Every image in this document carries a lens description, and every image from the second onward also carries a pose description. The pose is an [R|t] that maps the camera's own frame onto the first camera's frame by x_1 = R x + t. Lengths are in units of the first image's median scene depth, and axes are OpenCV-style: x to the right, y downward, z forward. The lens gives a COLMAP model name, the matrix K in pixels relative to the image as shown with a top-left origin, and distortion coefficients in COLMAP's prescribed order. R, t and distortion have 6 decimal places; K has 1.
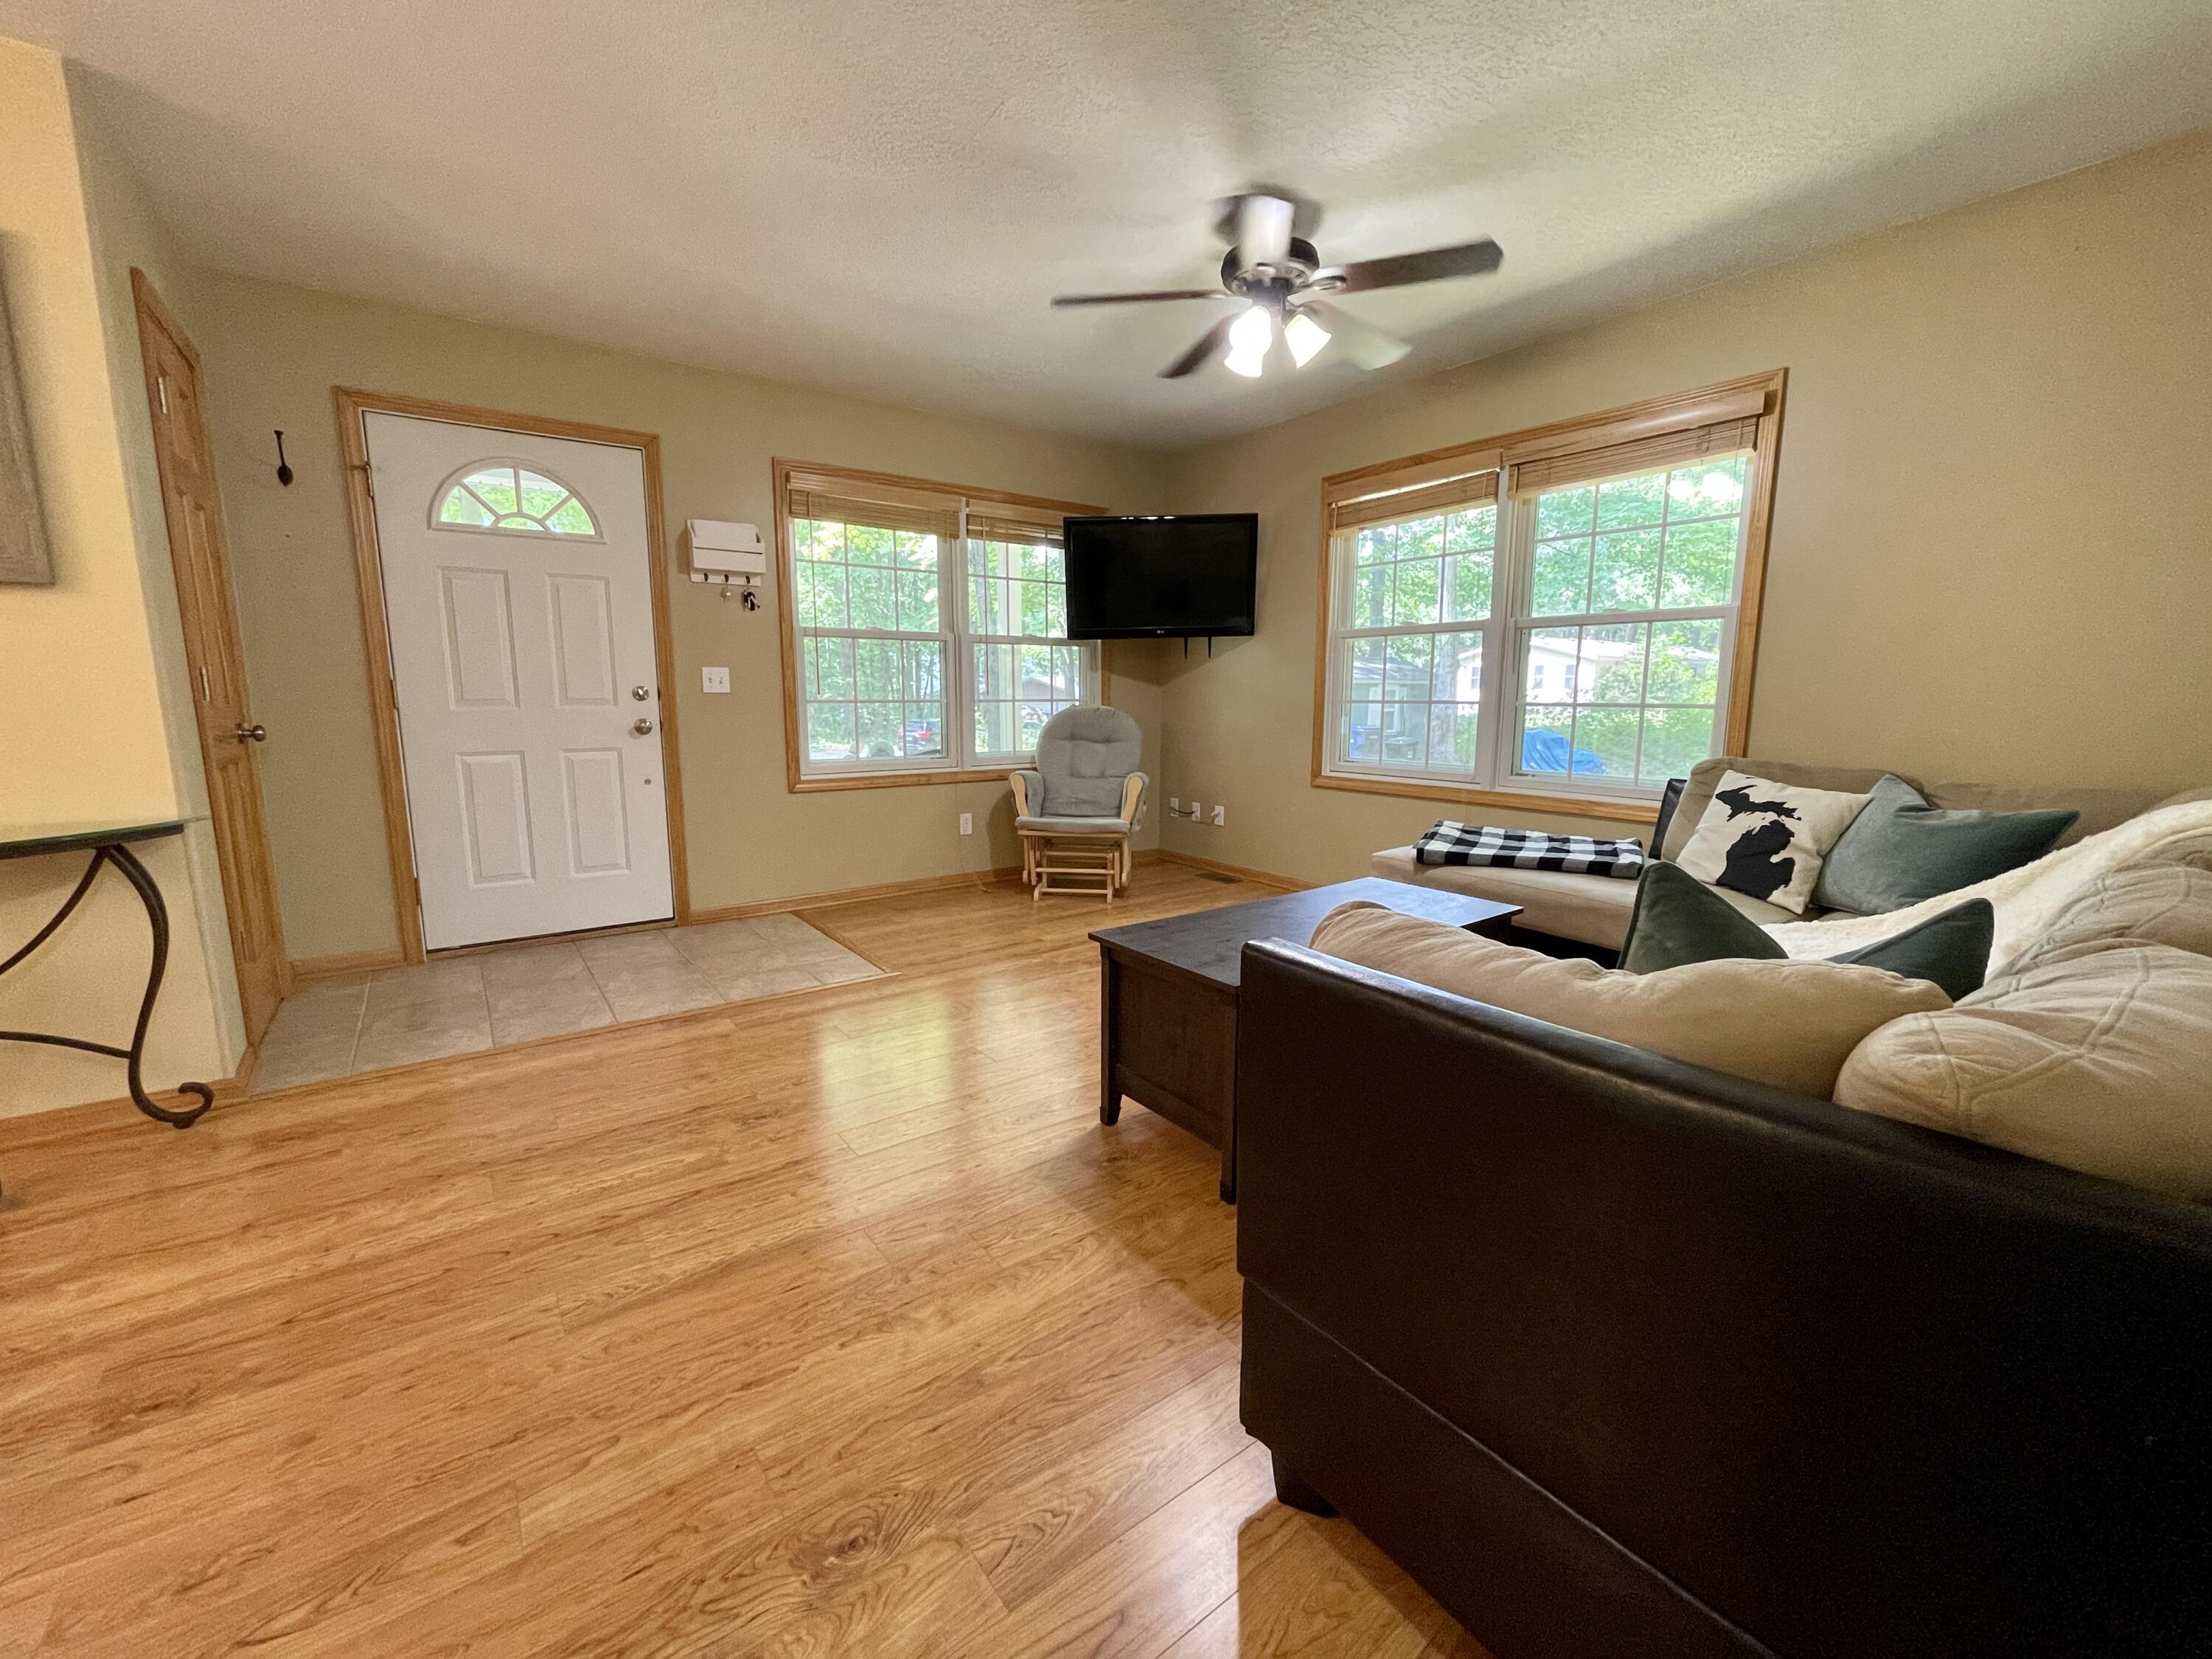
lens RADIAL K [[896.9, 0, 1096.2], [0, 896.9, 833.3], [0, 0, 1]] dist [-0.005991, 0.002687]
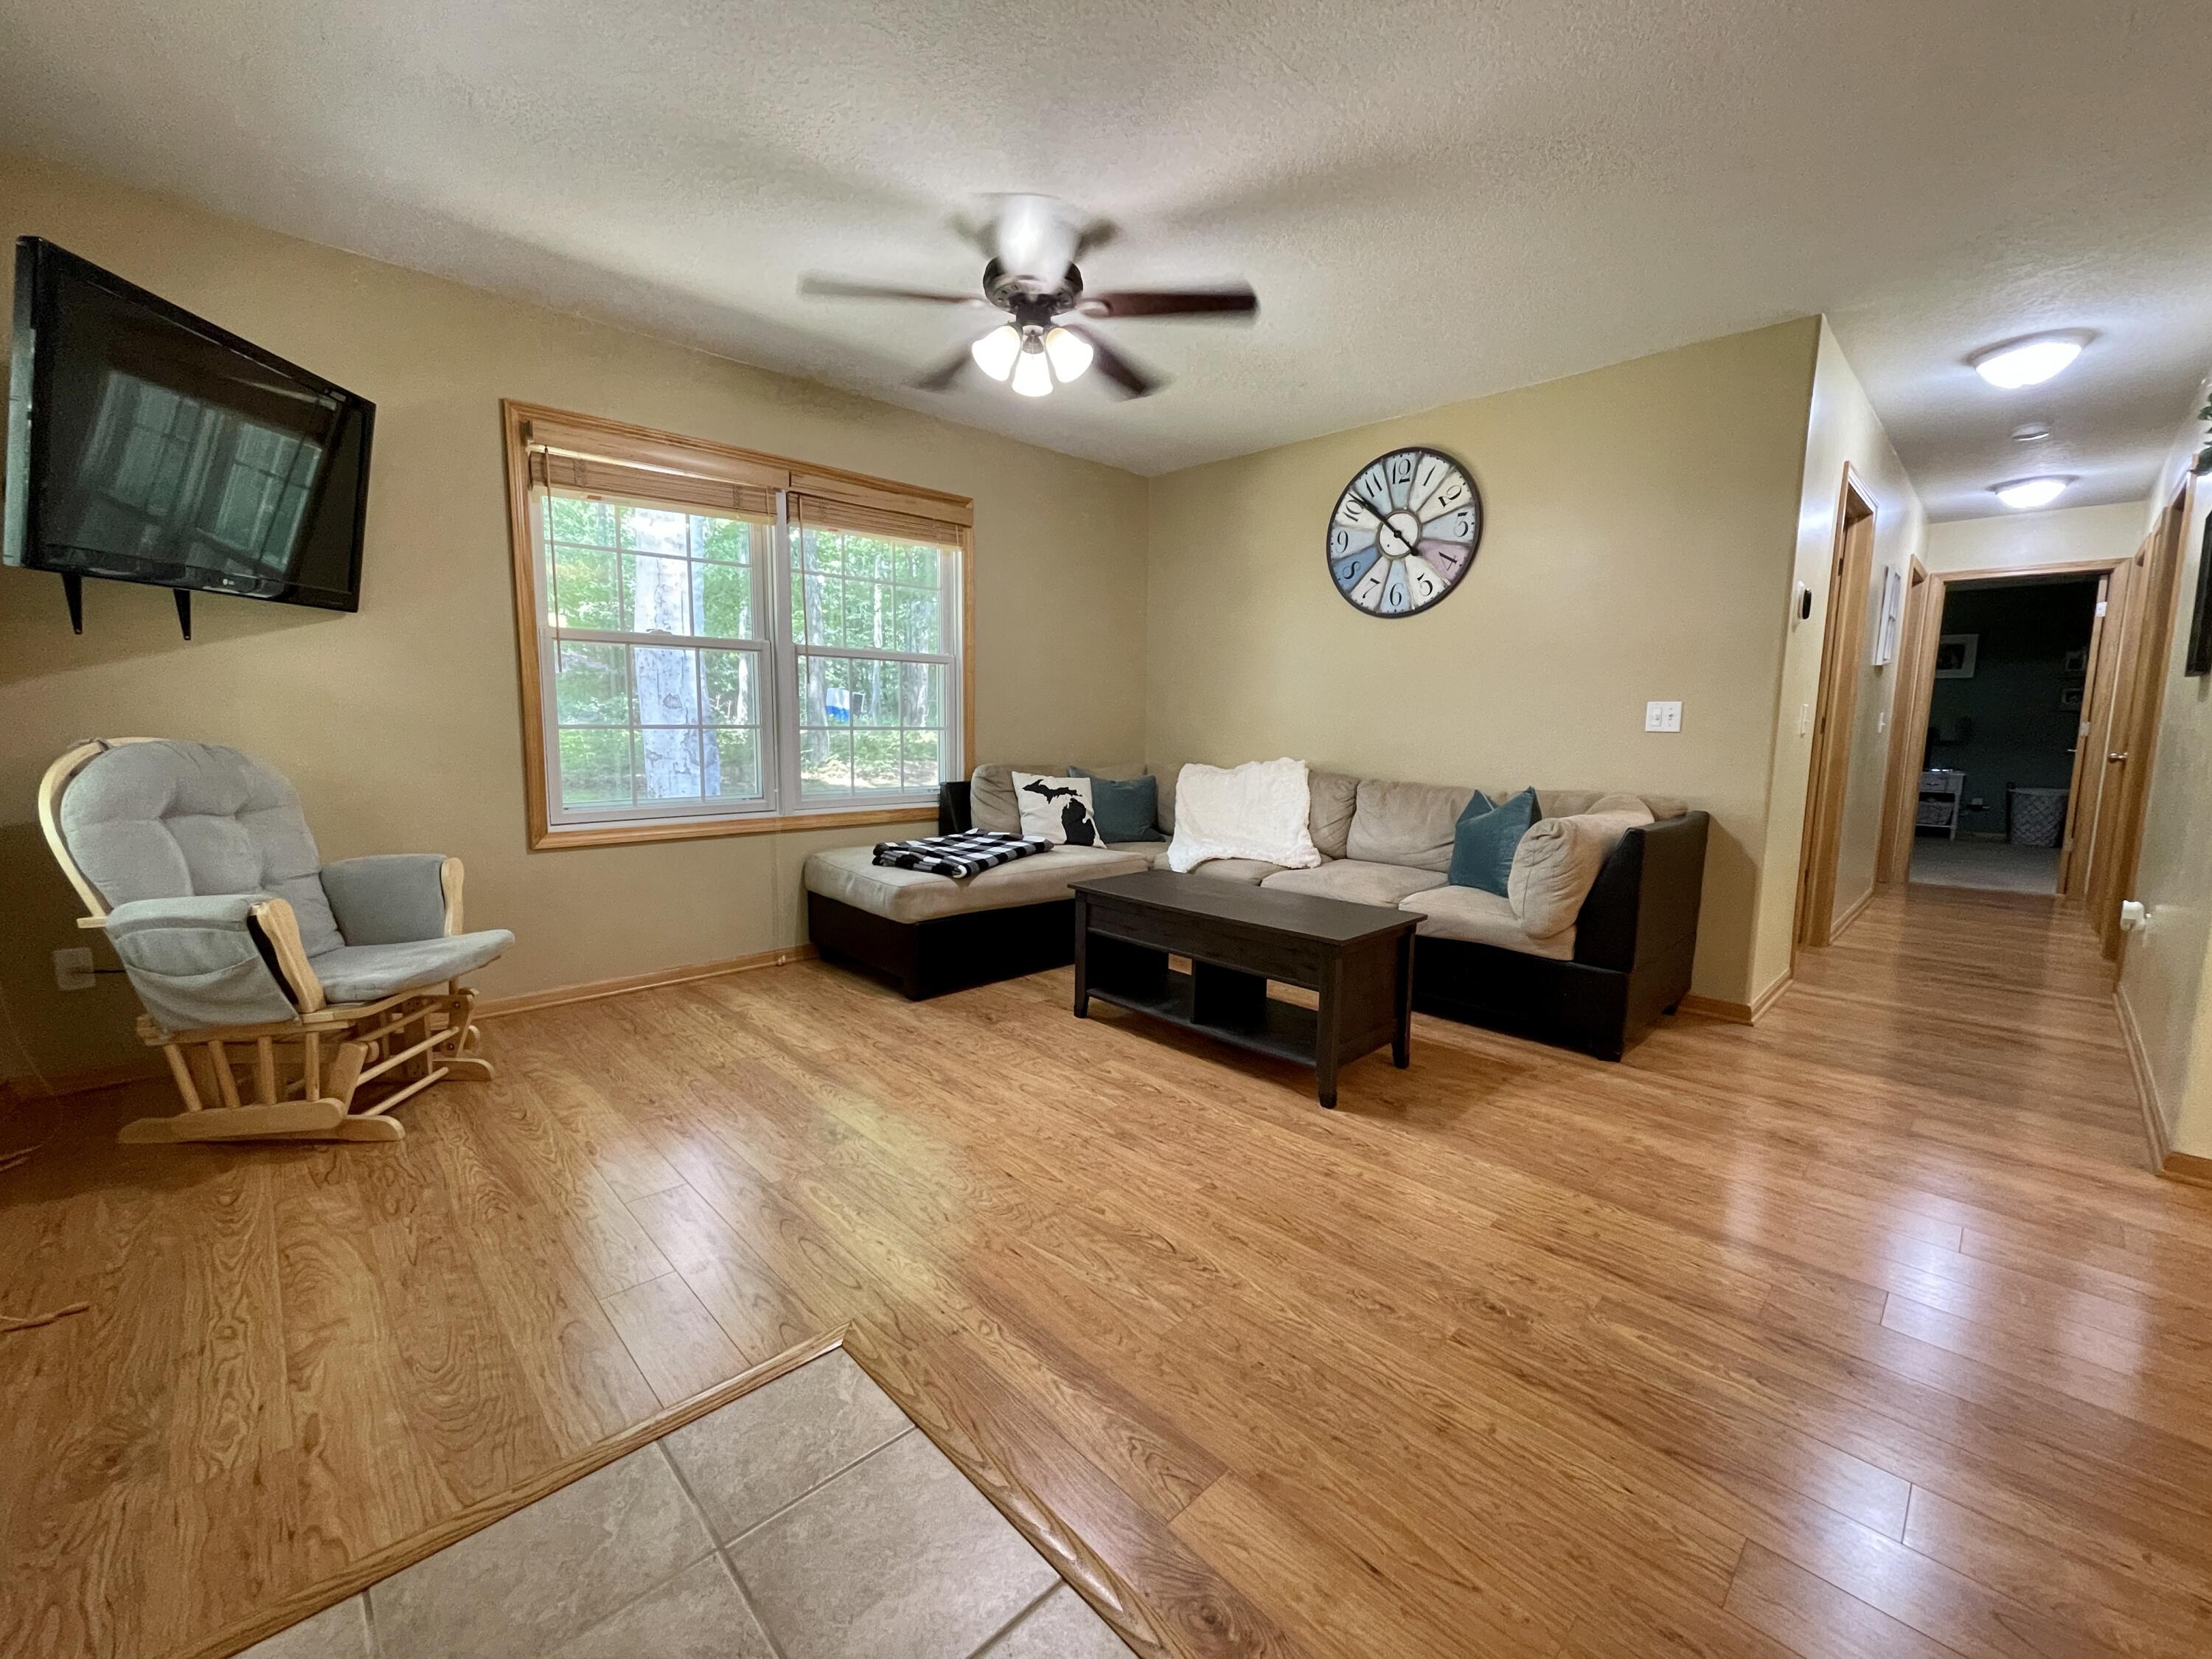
lens RADIAL K [[896.9, 0, 1106.6], [0, 896.9, 830.2], [0, 0, 1]] dist [-0.005991, 0.002687]
pose [[-0.137114, -0.124085, 0.982753, -0.761750], [0.143713, 0.979134, 0.143679, -0.163407], [-0.980075, 0.160935, -0.116420, 1.017701]]
